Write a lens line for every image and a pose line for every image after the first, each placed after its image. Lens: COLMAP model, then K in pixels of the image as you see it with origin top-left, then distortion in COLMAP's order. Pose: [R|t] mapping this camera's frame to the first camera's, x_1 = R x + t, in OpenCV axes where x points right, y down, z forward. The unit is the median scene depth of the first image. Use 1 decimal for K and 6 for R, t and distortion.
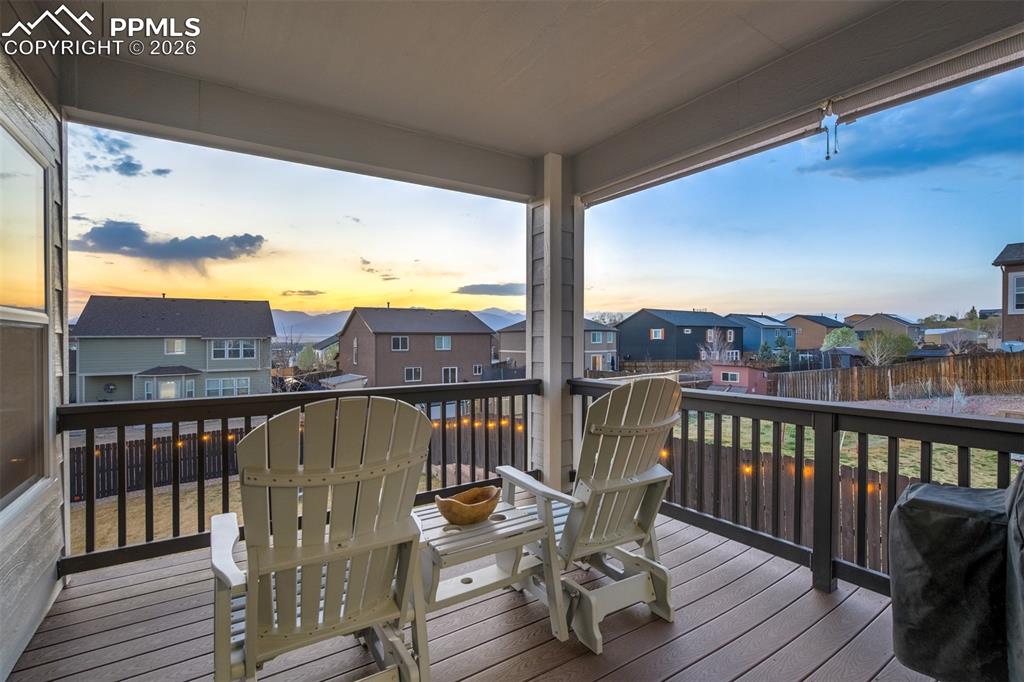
lens RADIAL K [[474.9, 0, 515.3], [0, 474.9, 351.0], [0, 0, 1]] dist [-0.000828, 0.000041]
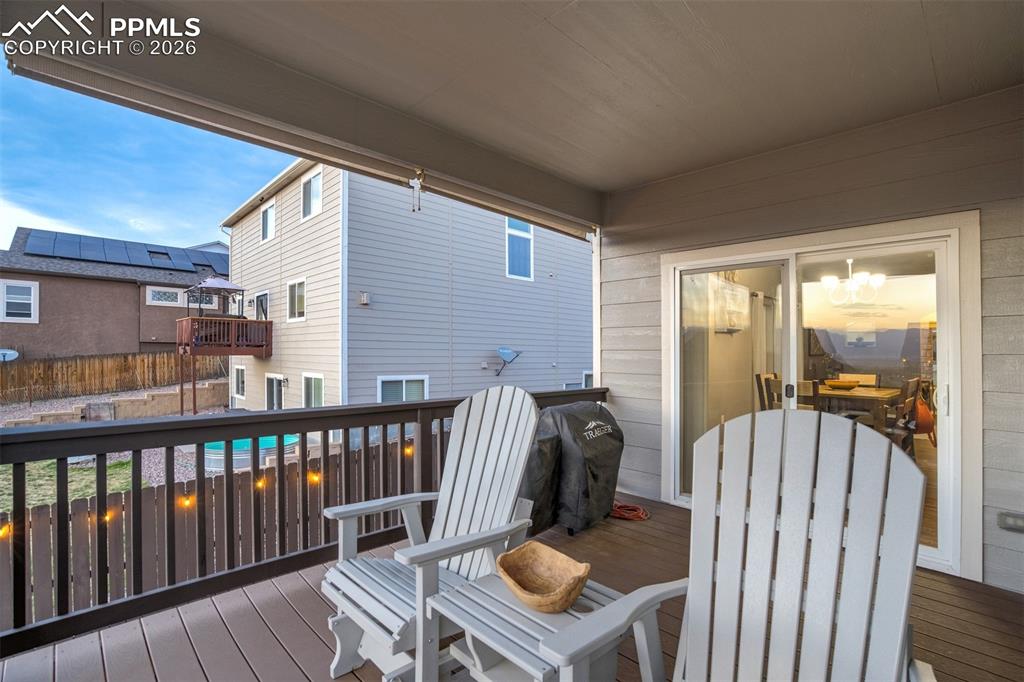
lens RADIAL K [[474.9, 0, 515.3], [0, 474.9, 351.0], [0, 0, 1]] dist [-0.000828, 0.000041]
pose [[-0.177821, 0.001217, 0.984062, -0.280516], [0.015954, 0.999871, 0.001647, -0.008147], [-0.983934, 0.015993, -0.177817, 0.401536]]
